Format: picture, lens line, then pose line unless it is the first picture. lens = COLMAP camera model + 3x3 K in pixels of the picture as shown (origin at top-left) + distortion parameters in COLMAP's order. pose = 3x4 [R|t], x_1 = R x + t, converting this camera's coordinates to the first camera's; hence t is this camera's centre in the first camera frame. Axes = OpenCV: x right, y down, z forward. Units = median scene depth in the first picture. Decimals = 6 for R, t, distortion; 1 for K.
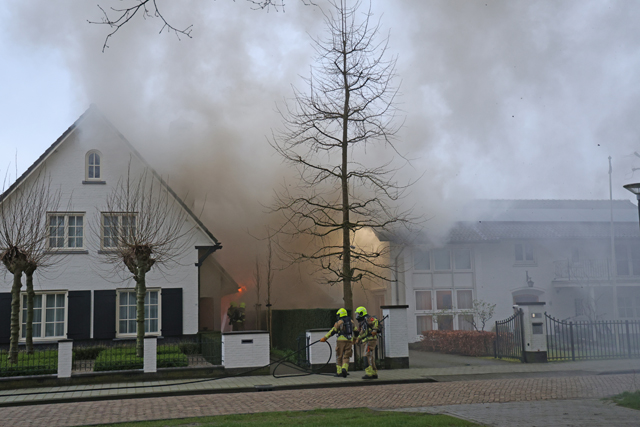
lens RADIAL K [[790.3, 0, 317.6], [0, 790.3, 211.2], [0, 0, 1]] dist [0.109193, 0.000000]
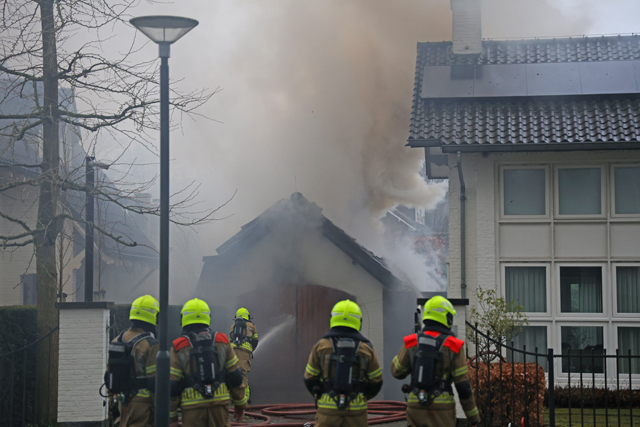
lens RADIAL K [[1848.8, 0, 319.5], [0, 1848.8, 210.2], [0, 0, 1]] dist [0.813175, 0.000000]
pose [[0.943816, 0.003129, -0.330455, 0.521080], [0.021986, 0.997145, 0.072237, -0.001765], [0.329738, -0.075444, 0.941053, 0.081145]]
